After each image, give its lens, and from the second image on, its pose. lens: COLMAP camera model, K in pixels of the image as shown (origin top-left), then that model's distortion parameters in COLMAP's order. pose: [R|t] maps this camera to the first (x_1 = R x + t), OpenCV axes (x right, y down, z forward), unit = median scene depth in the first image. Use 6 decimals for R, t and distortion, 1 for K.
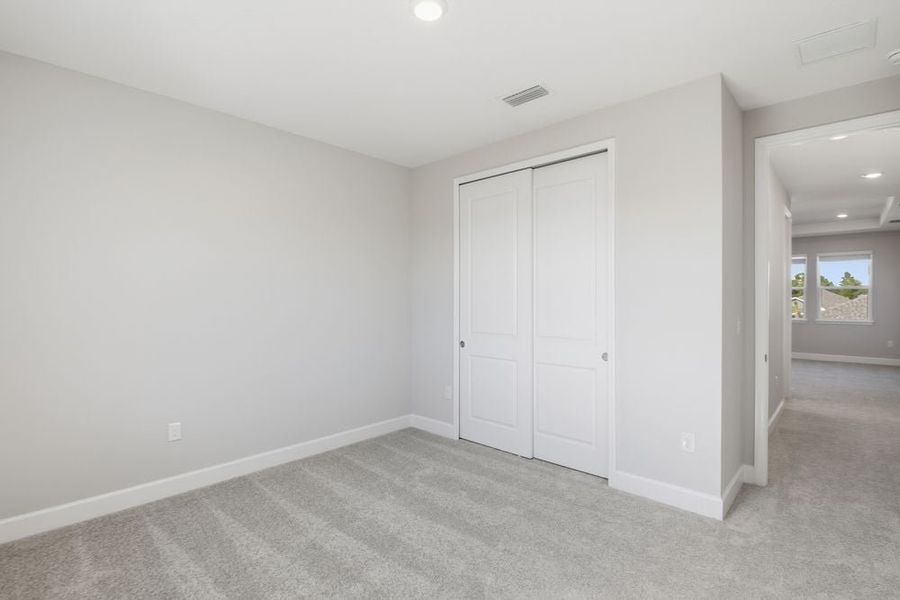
lens RADIAL K [[423.1, 0, 442.3], [0, 423.1, 296.7], [0, 0, 1]] dist [-0.001863, -0.000358]
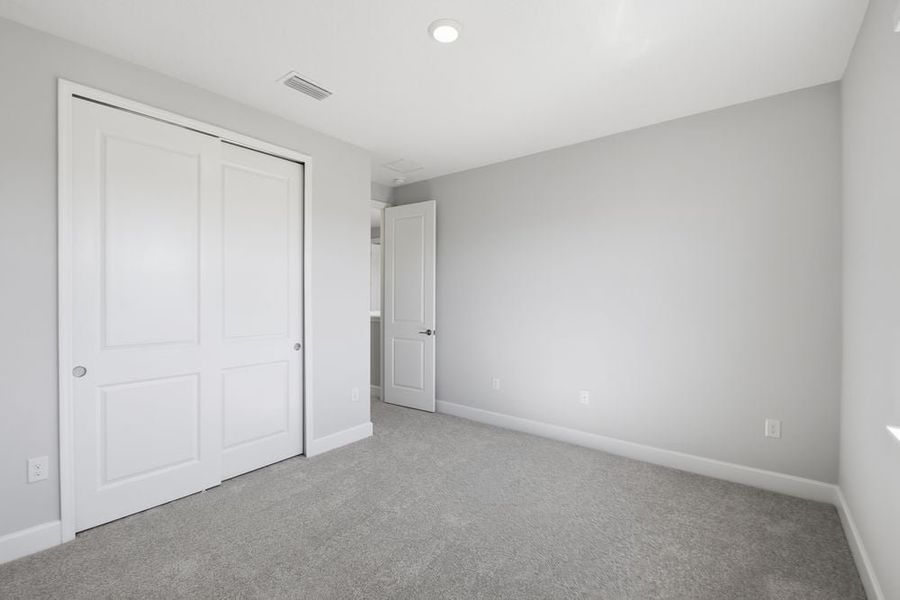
lens RADIAL K [[399.6, 0, 447.2], [0, 399.6, 295.3], [0, 0, 1]] dist [-0.009177, -0.000998]
pose [[-0.081443, 0.003907, 0.996670, -0.673175], [-0.003076, 0.999987, -0.004172, 0.010603], [-0.996673, -0.003405, -0.081430, 0.672003]]
